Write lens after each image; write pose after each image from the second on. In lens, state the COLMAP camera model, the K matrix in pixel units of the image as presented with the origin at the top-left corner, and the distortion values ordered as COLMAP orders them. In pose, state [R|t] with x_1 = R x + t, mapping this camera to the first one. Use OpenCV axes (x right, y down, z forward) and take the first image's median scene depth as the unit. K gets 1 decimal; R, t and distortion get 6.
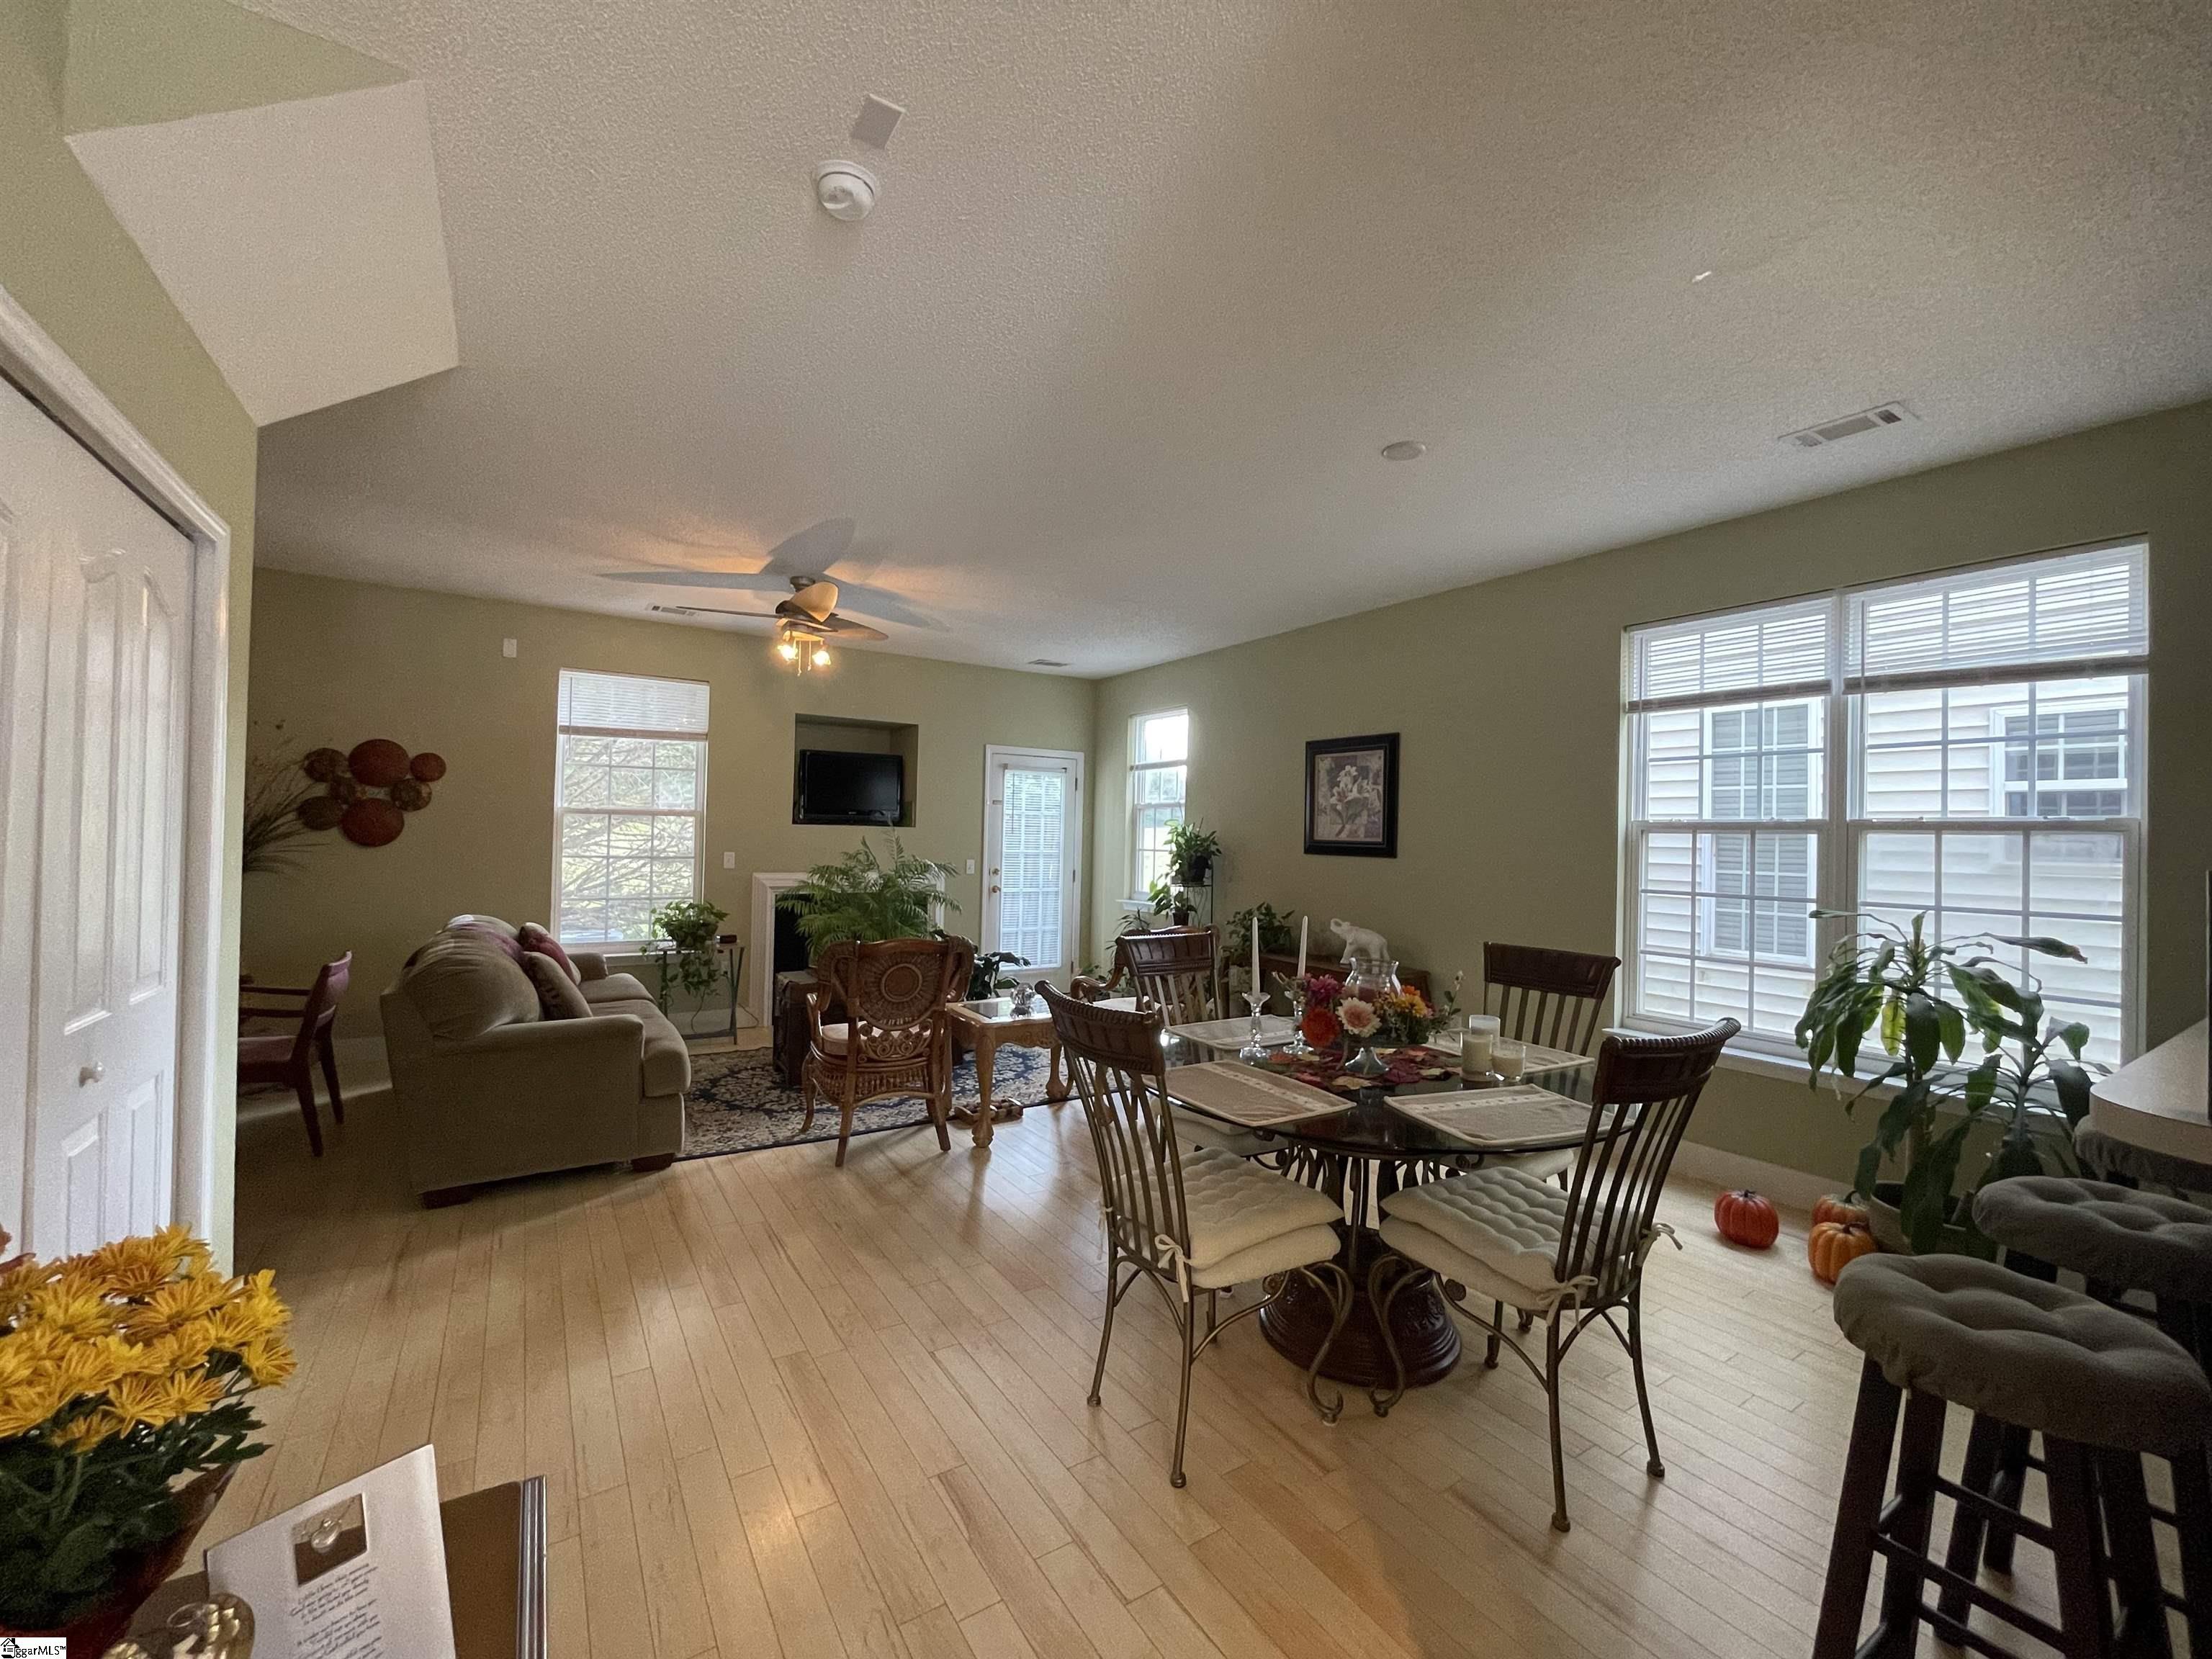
lens RADIAL K [[896.9, 0, 1102.2], [0, 896.9, 831.1], [0, 0, 1]] dist [-0.000701, 0.000812]
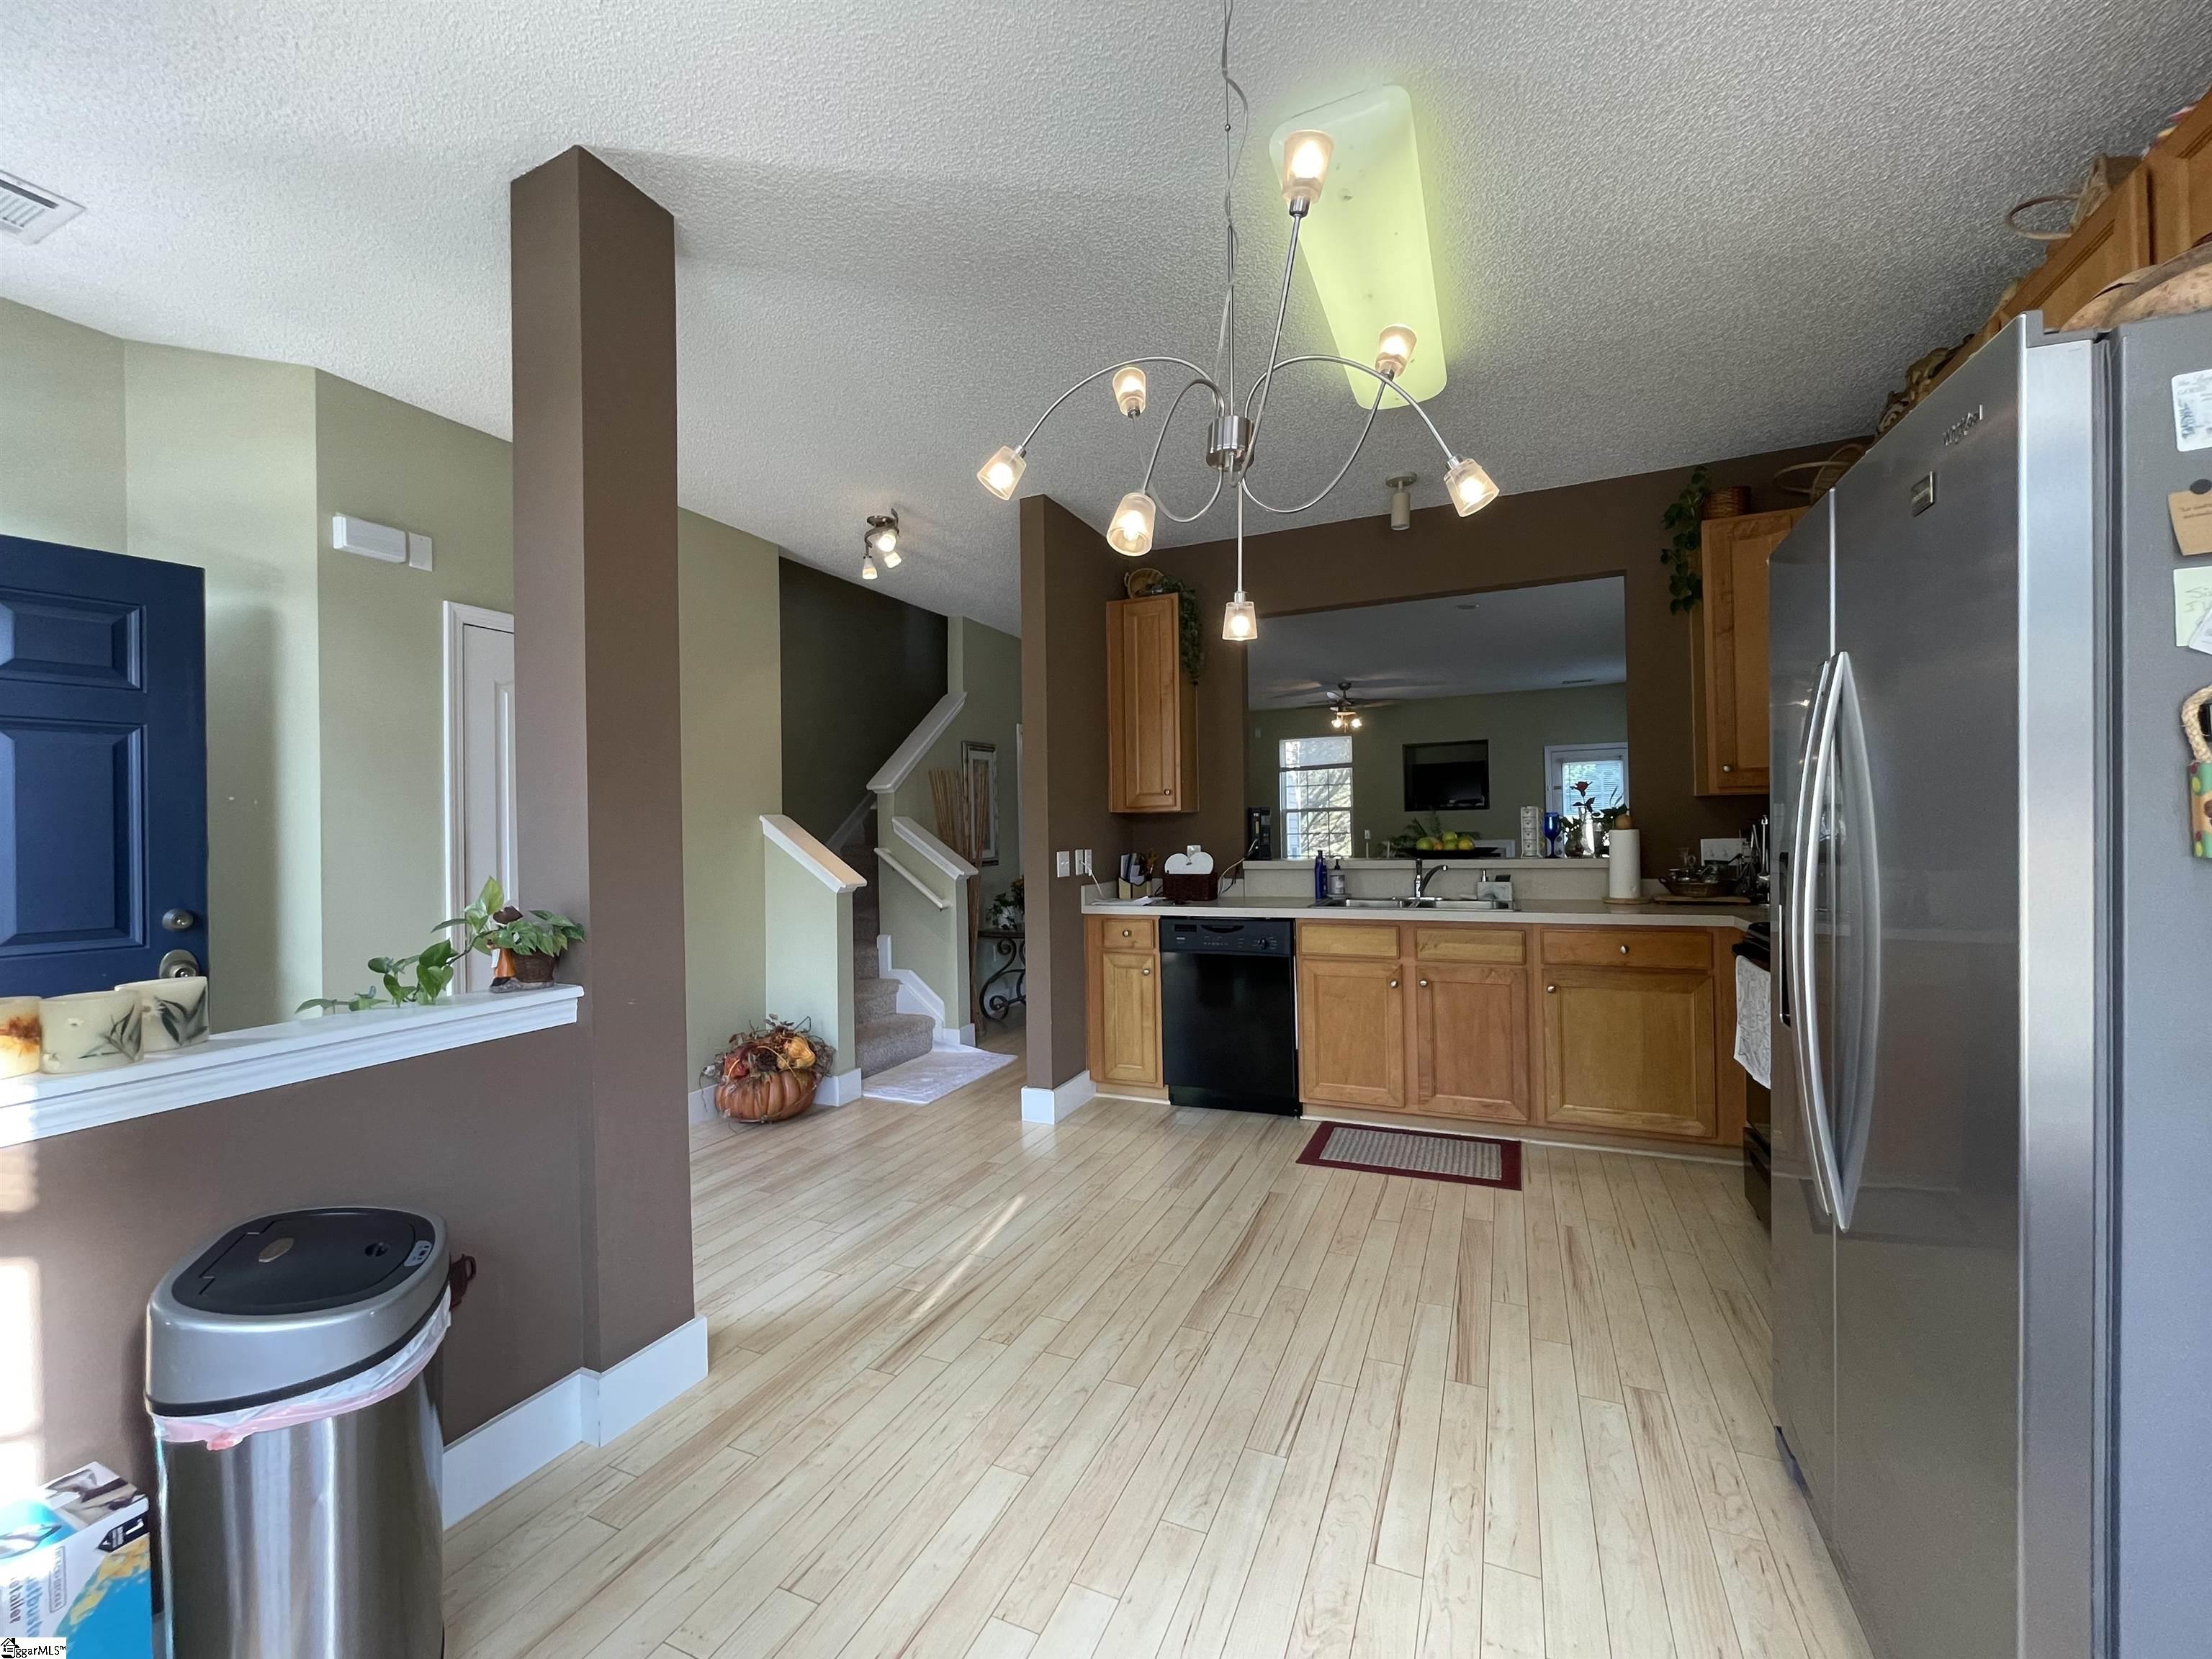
lens RADIAL K [[896.9, 0, 1098.5], [0, 896.9, 818.8], [0, 0, 1]] dist [-0.000701, 0.000812]
pose [[0.539103, -0.044304, -0.841074, 0.907187], [0.036930, 0.998899, -0.028946, 0.039752], [0.841430, -0.015456, 0.540146, -0.441394]]
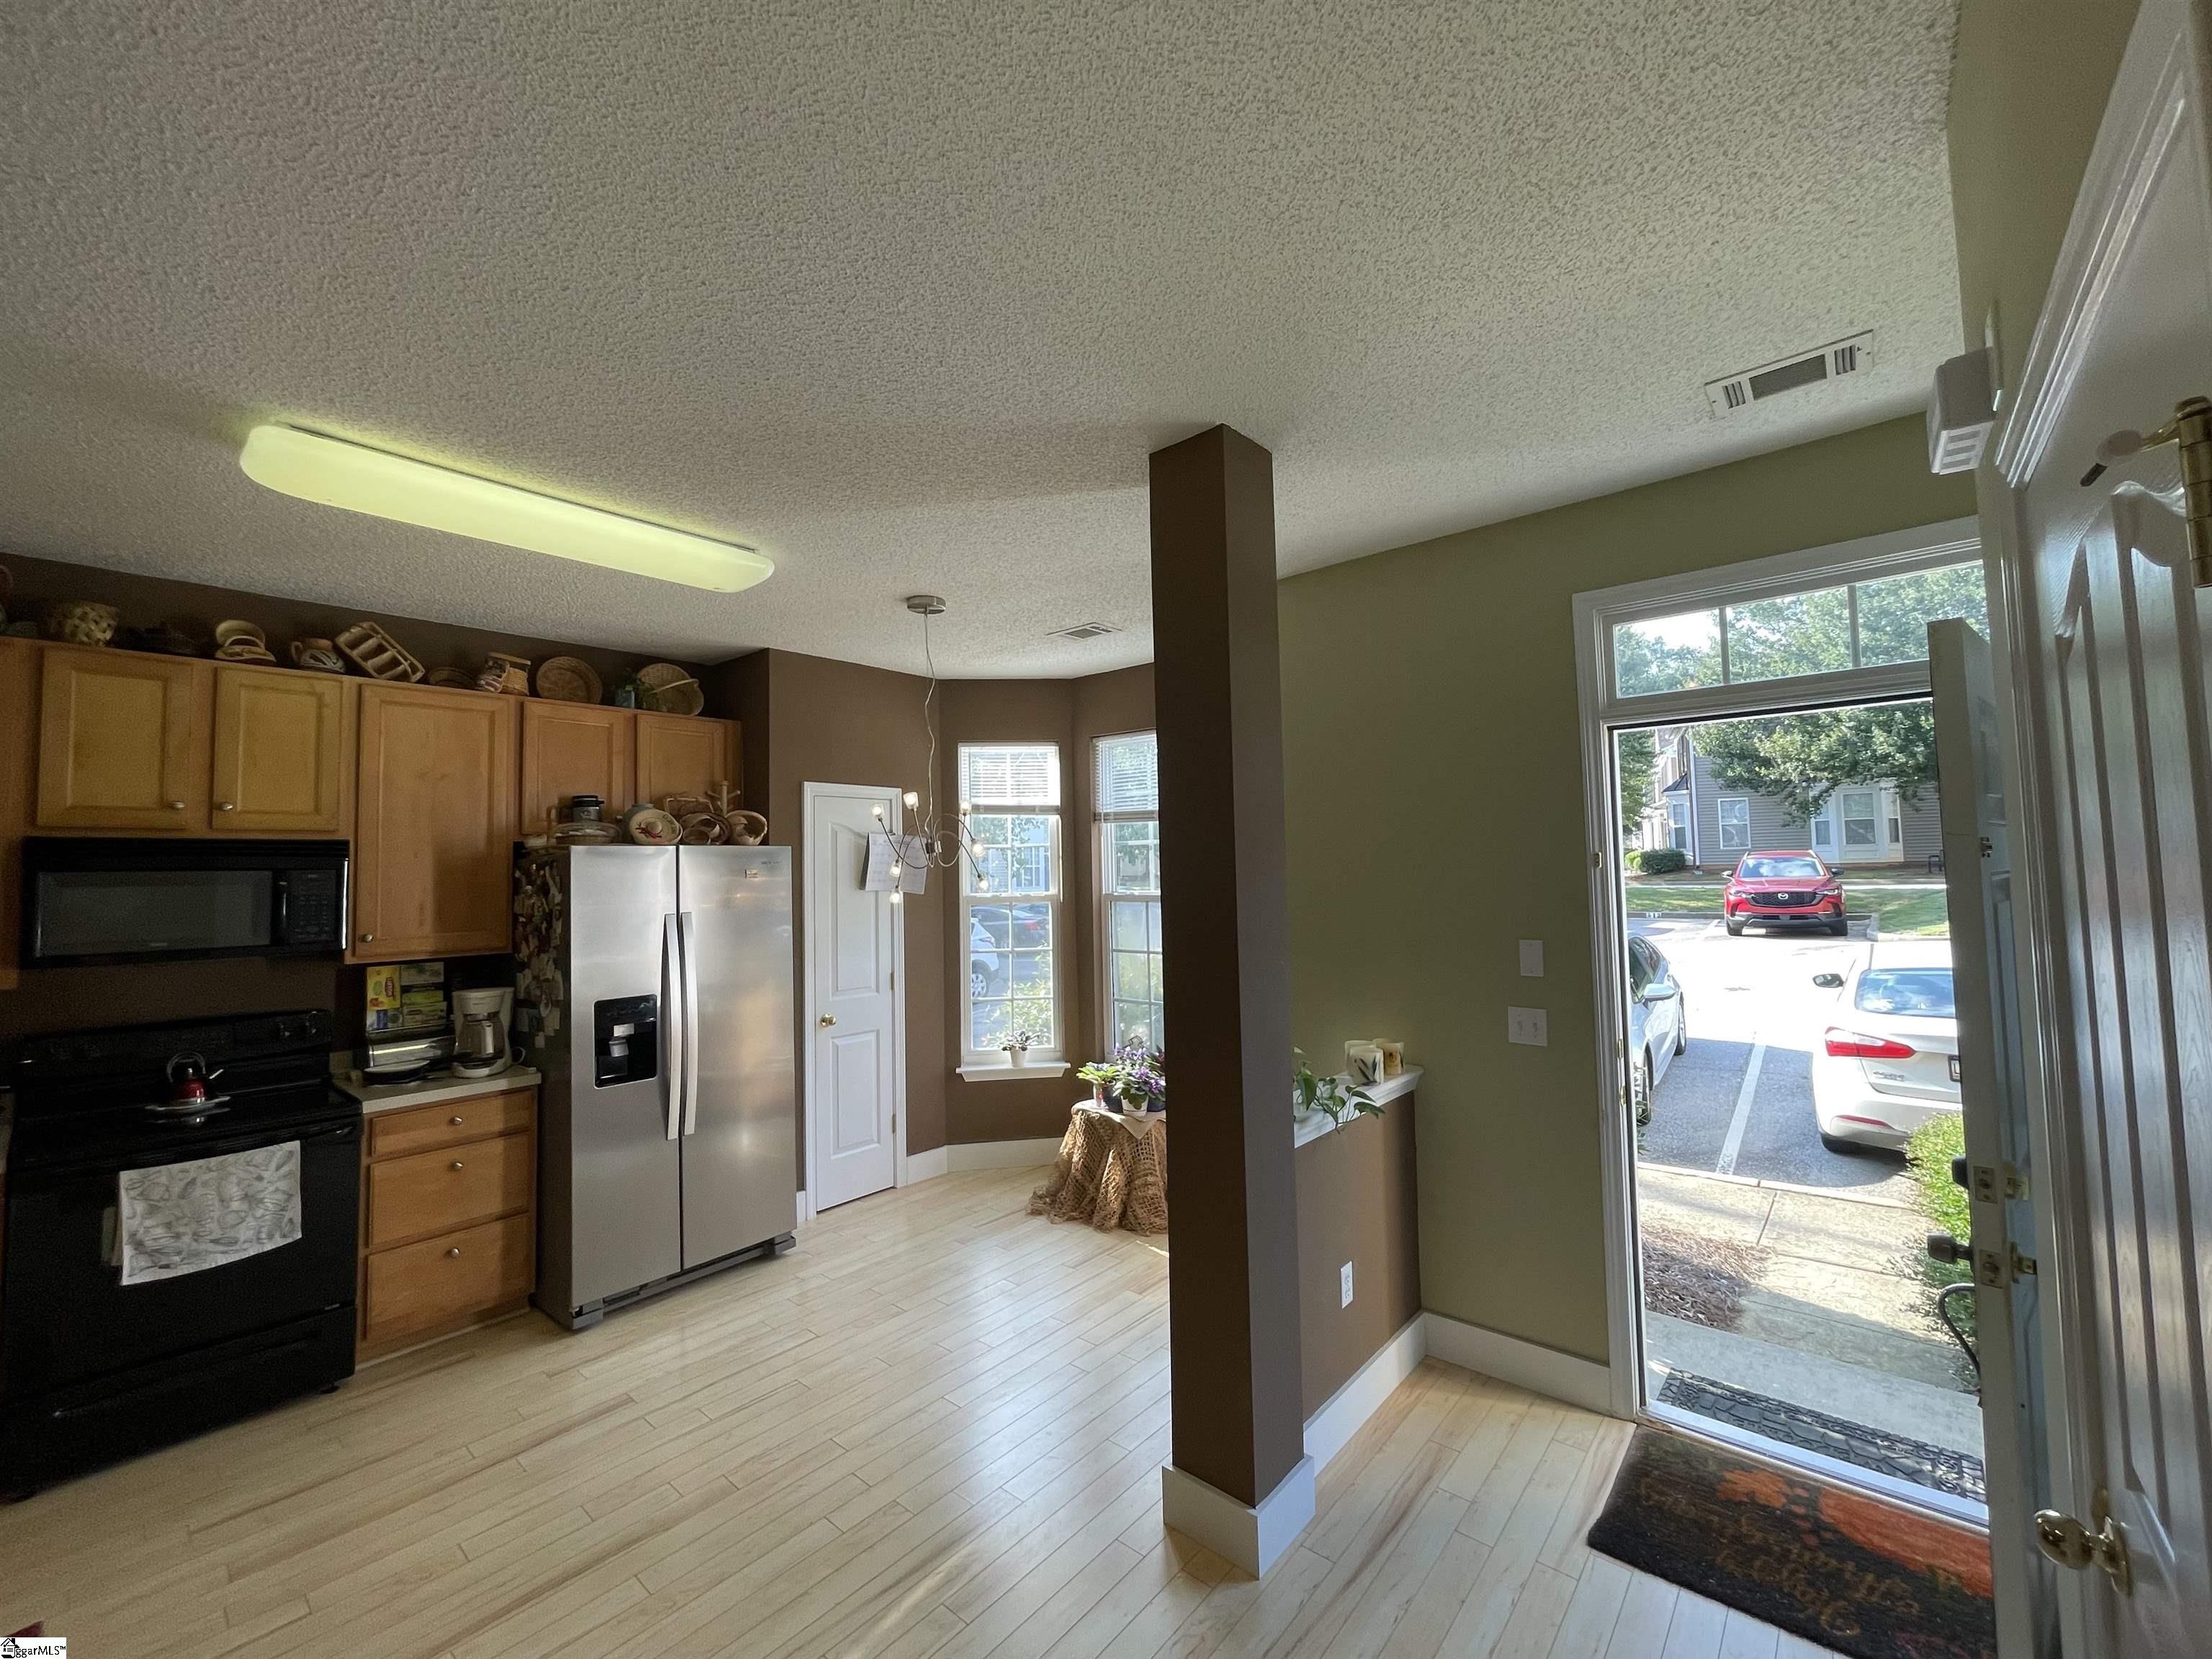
lens RADIAL K [[896.9, 0, 1099.8], [0, 896.9, 824.4], [0, 0, 1]] dist [-0.000701, 0.000812]
pose [[-0.270769, 0.033721, 0.962054, 0.045806], [0.009427, 0.999431, -0.032378, -0.051304], [-0.962598, 0.000302, -0.270933, -0.231466]]
